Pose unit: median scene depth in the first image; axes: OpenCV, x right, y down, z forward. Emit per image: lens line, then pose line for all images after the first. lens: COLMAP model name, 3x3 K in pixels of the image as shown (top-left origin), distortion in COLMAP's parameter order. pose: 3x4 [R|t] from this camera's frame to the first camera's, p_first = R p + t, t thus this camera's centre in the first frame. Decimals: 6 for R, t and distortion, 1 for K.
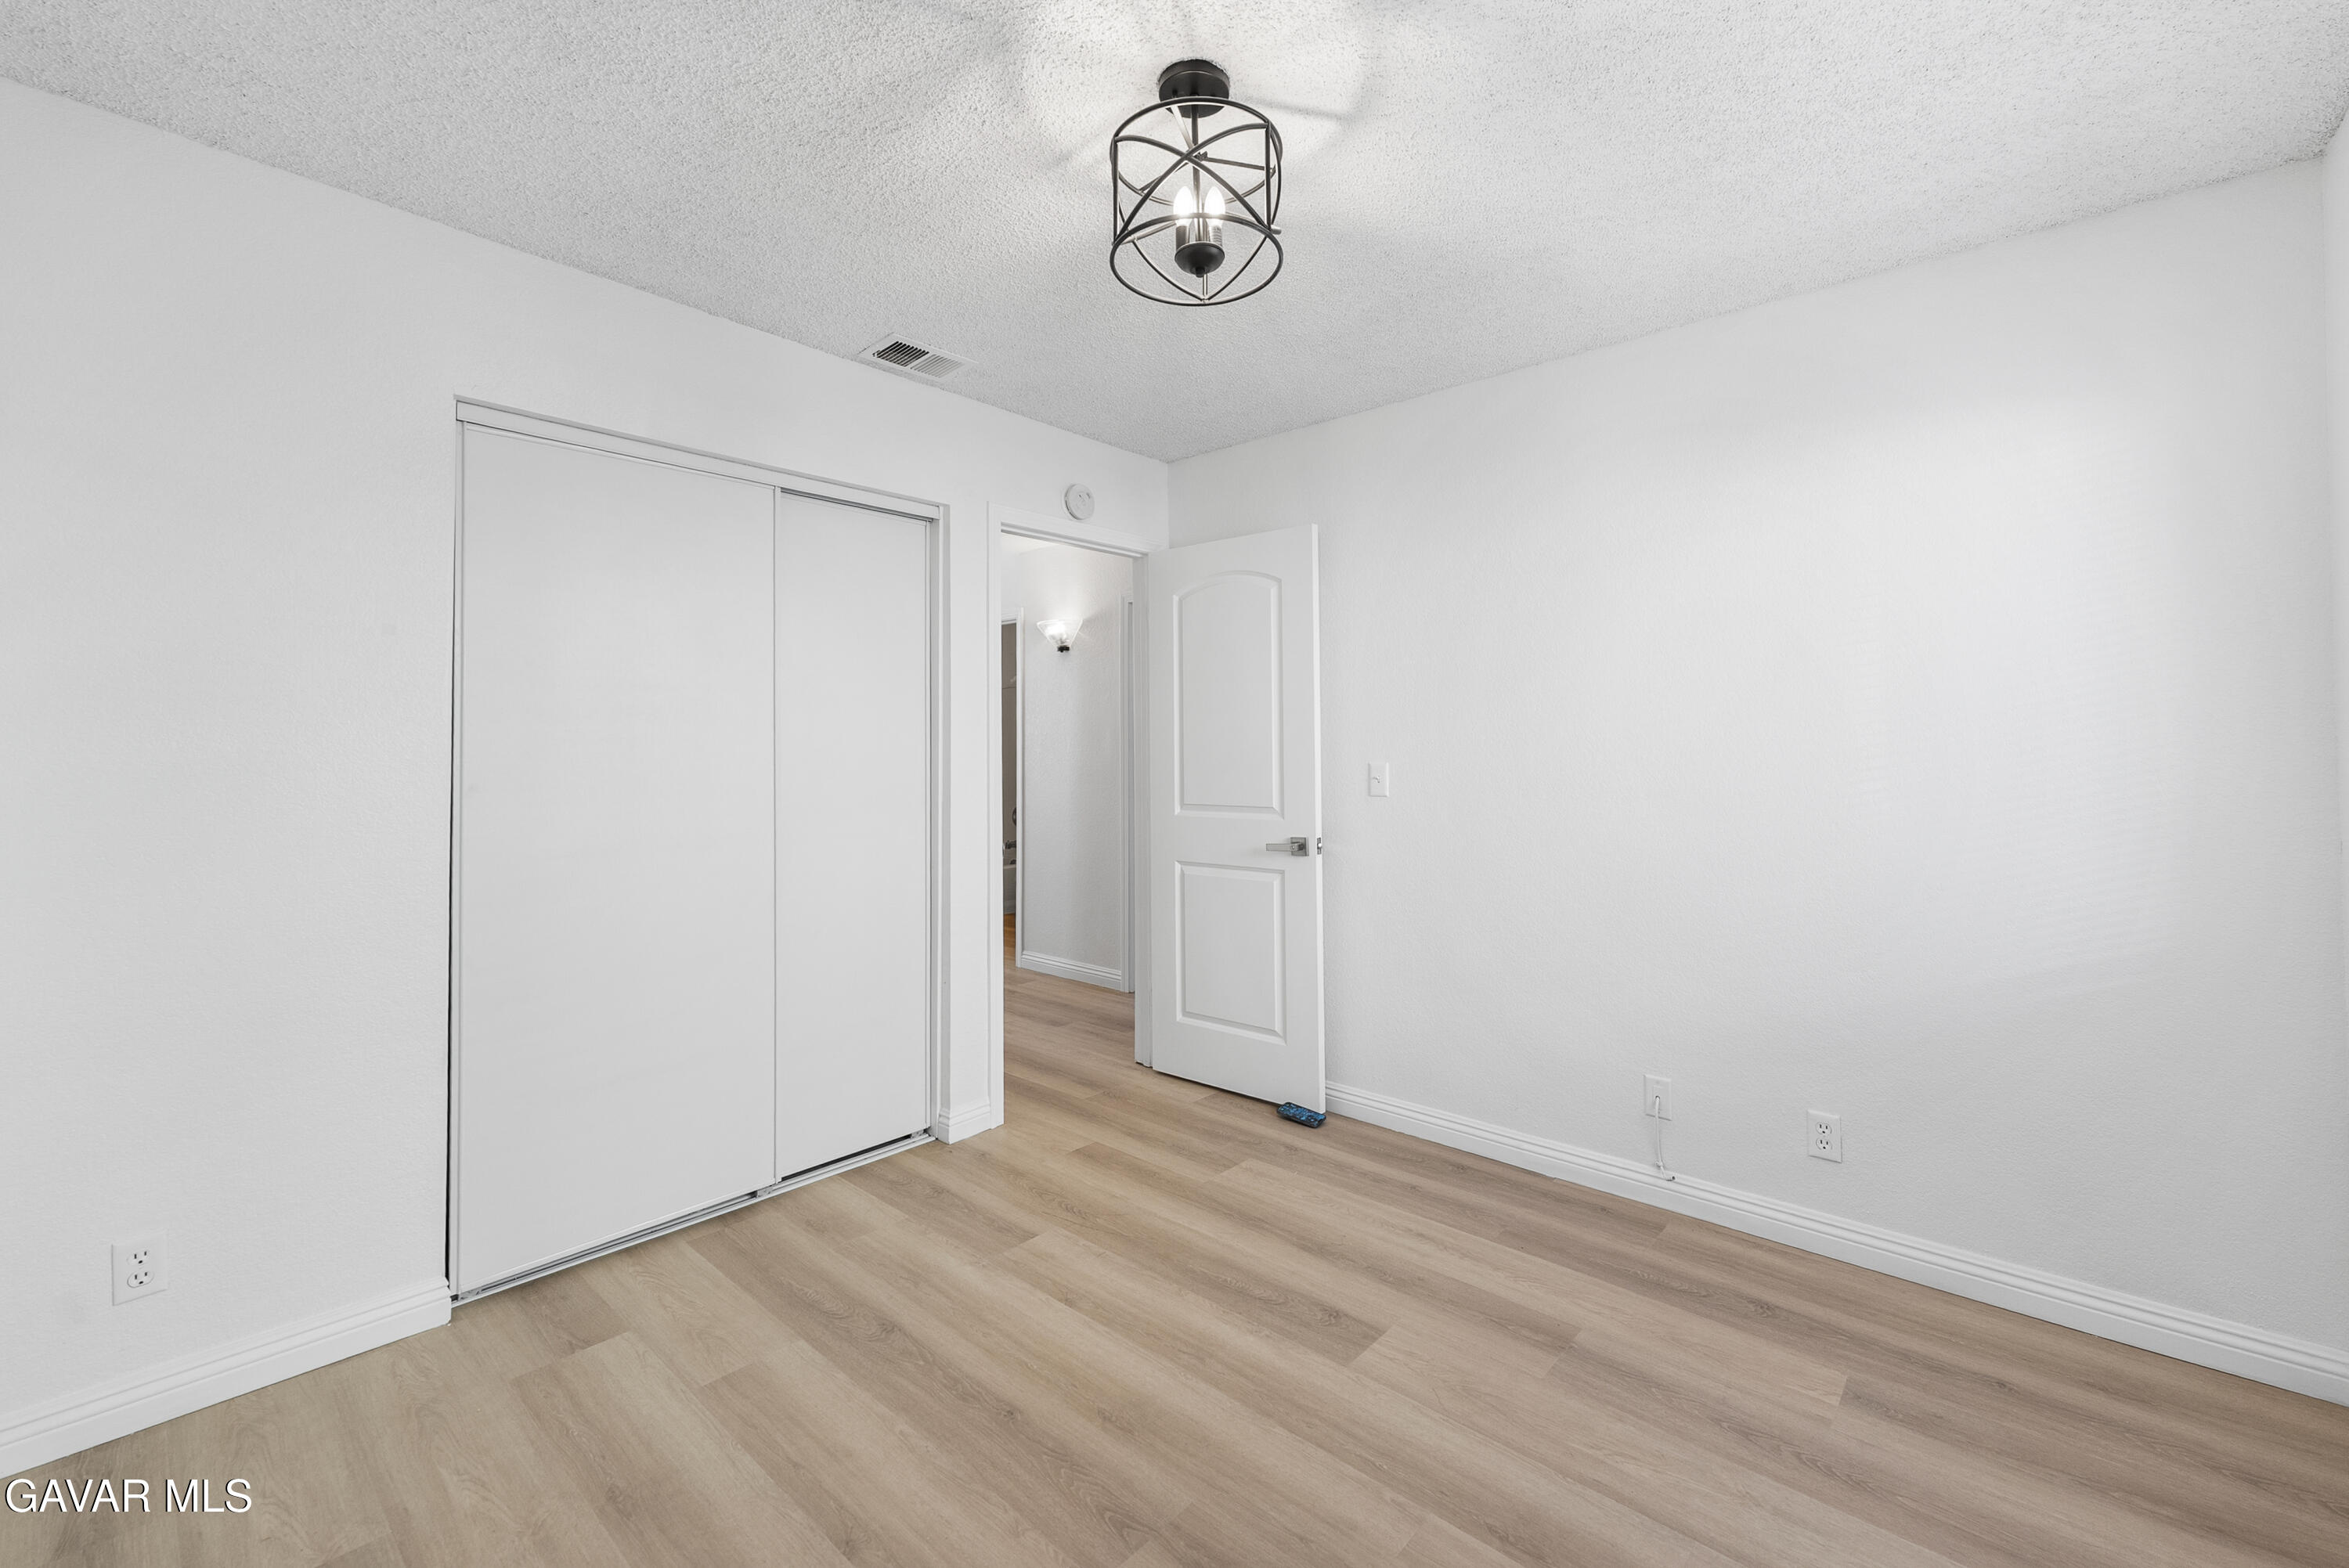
lens RADIAL K [[958.0, 0, 1180.6], [0, 958.0, 754.7], [0, 0, 1]] dist [-0.000092, -0.000218]
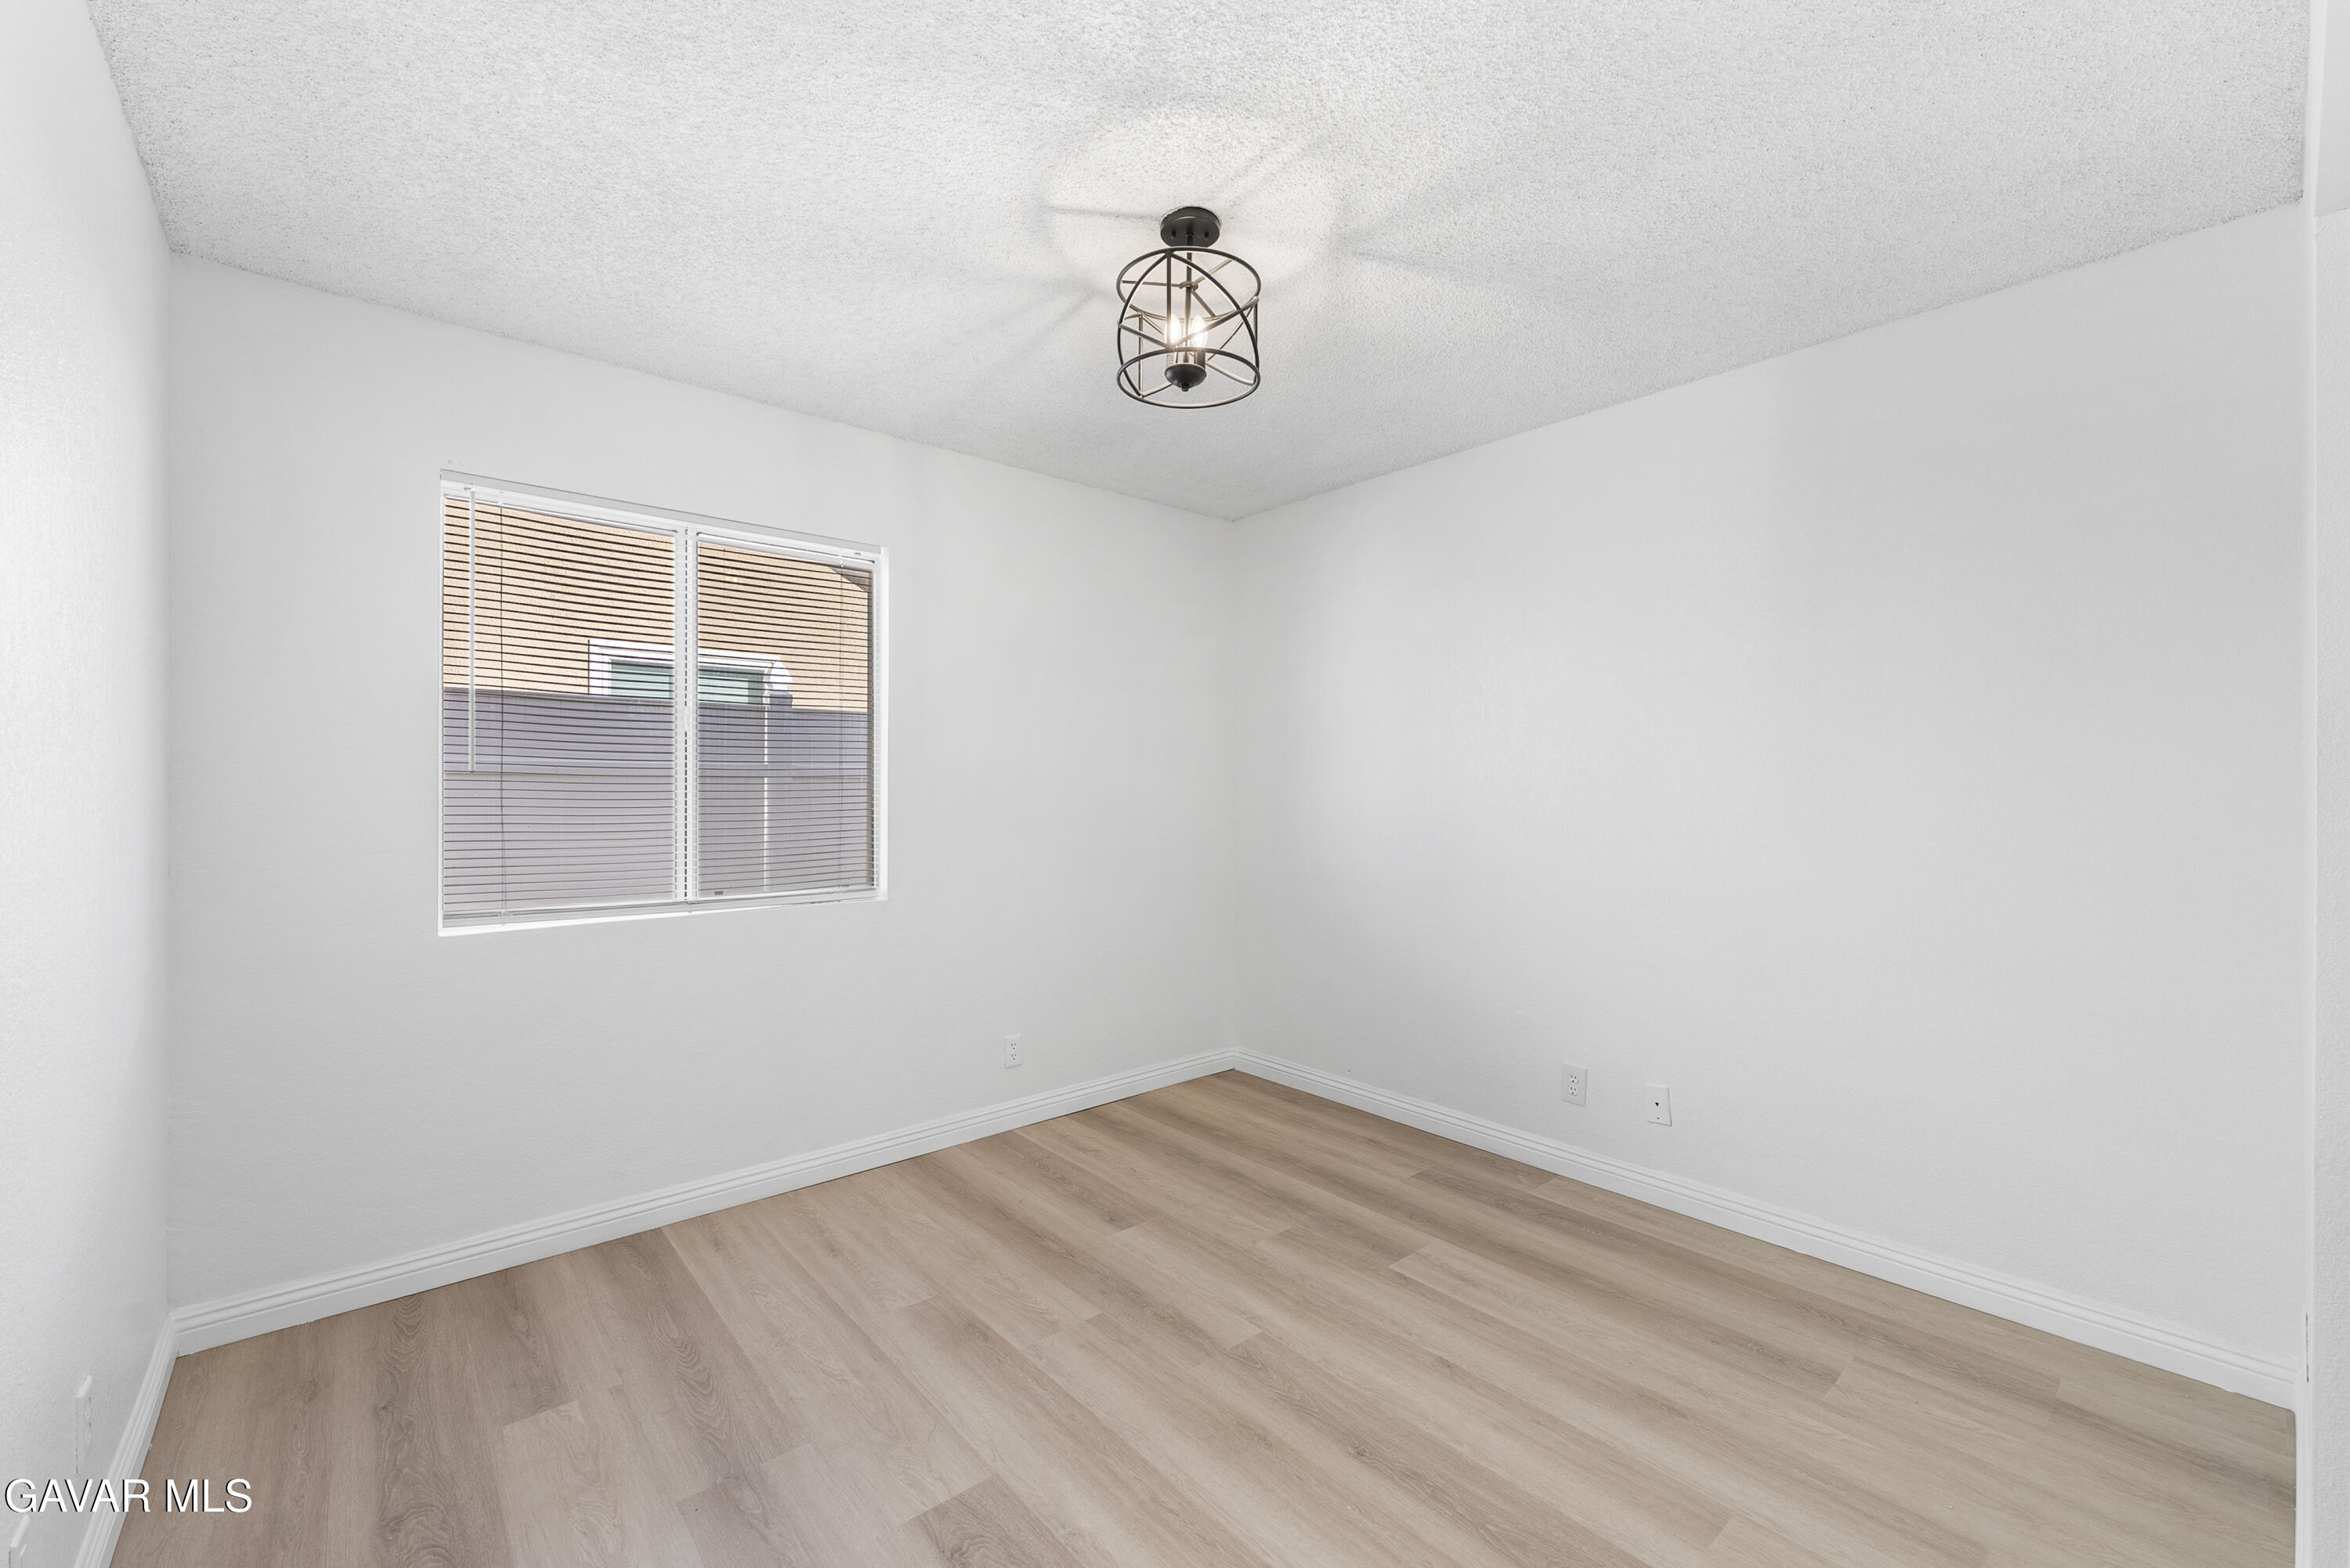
lens RADIAL K [[960.8, 0, 1190.7], [0, 960.8, 789.0], [0, 0, 1]] dist [0.001072, 0.000118]
pose [[-0.992218, -0.001777, 0.124499, -0.128930], [-0.001916, 0.999998, -0.000991, 0.000163], [-0.124497, -0.001222, -0.992219, 2.055071]]
